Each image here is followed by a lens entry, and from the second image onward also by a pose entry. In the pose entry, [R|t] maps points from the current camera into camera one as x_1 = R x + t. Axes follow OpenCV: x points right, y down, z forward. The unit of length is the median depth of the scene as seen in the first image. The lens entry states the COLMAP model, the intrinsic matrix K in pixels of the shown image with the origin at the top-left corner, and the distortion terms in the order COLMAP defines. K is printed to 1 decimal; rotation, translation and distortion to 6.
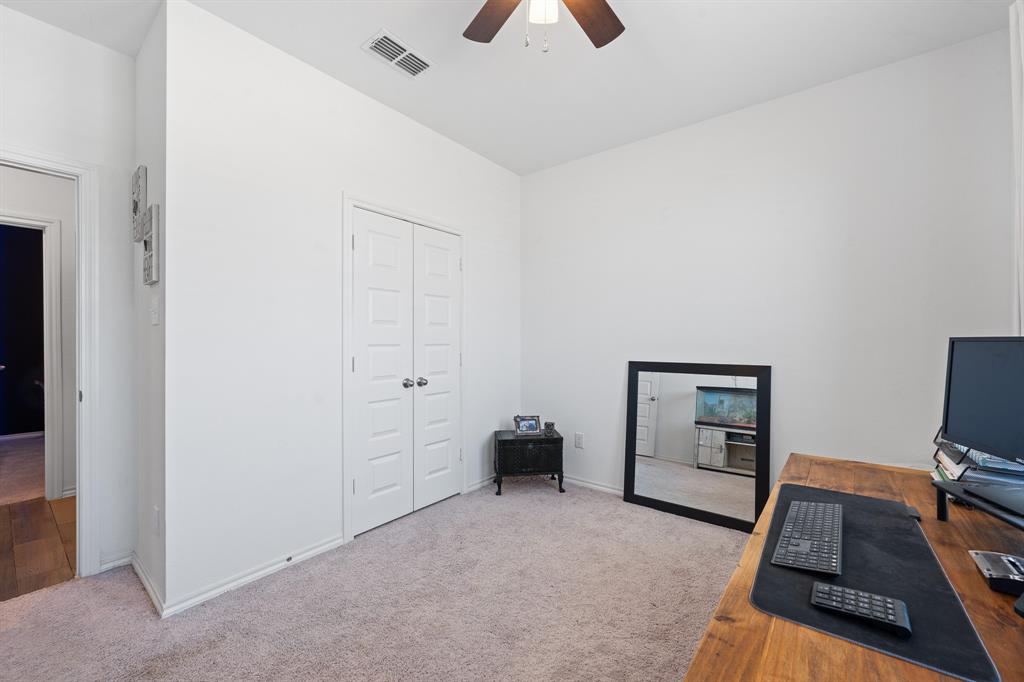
lens RADIAL K [[420.9, 0, 515.8], [0, 420.9, 344.0], [0, 0, 1]] dist [-0.000144, -0.000278]
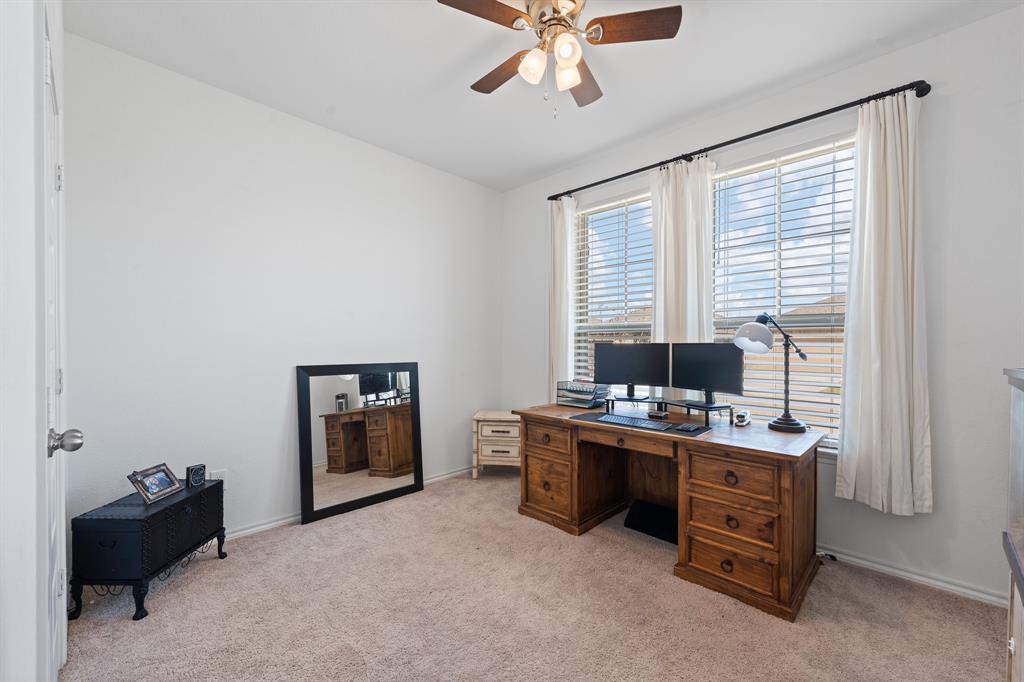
lens RADIAL K [[420.9, 0, 515.8], [0, 420.9, 344.0], [0, 0, 1]] dist [-0.000144, -0.000278]
pose [[0.089488, 0.001263, 0.995987, -0.572835], [0.007018, 0.999974, -0.001898, -0.000839], [-0.995963, 0.007160, 0.089477, 0.464782]]
